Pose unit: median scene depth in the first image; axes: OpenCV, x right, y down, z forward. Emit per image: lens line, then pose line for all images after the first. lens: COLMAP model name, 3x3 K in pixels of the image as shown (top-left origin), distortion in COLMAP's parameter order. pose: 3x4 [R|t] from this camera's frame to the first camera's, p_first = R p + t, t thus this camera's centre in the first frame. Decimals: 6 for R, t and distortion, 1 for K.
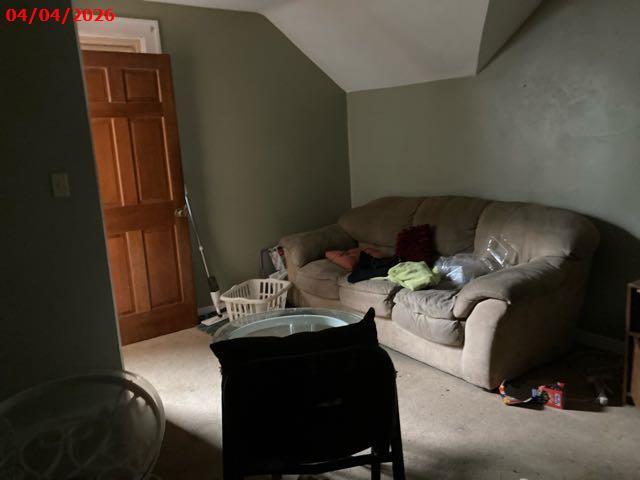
lens RADIAL K [[523.1, 0, 316.5], [0, 523.1, 240.4], [0, 0, 1]] dist [0.015089, -0.003488]
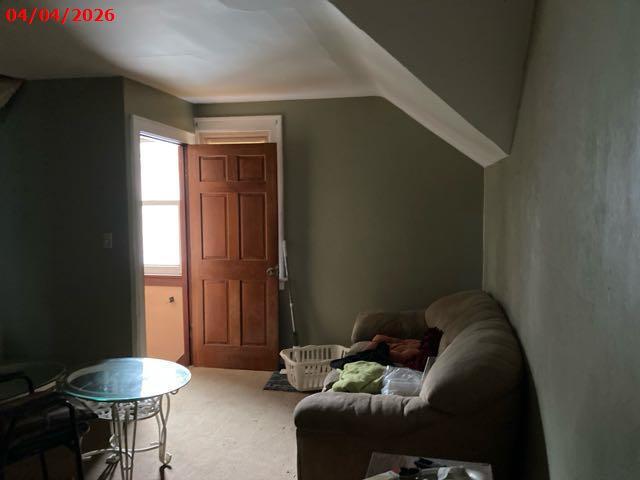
lens RADIAL K [[523.1, 0, 316.5], [0, 523.1, 240.4], [0, 0, 1]] dist [0.015089, -0.003488]
pose [[0.675852, 0.103892, -0.729679, 0.689254], [-0.167514, 0.985759, -0.014804, -0.125986], [0.717749, 0.132237, 0.683630, 0.262069]]
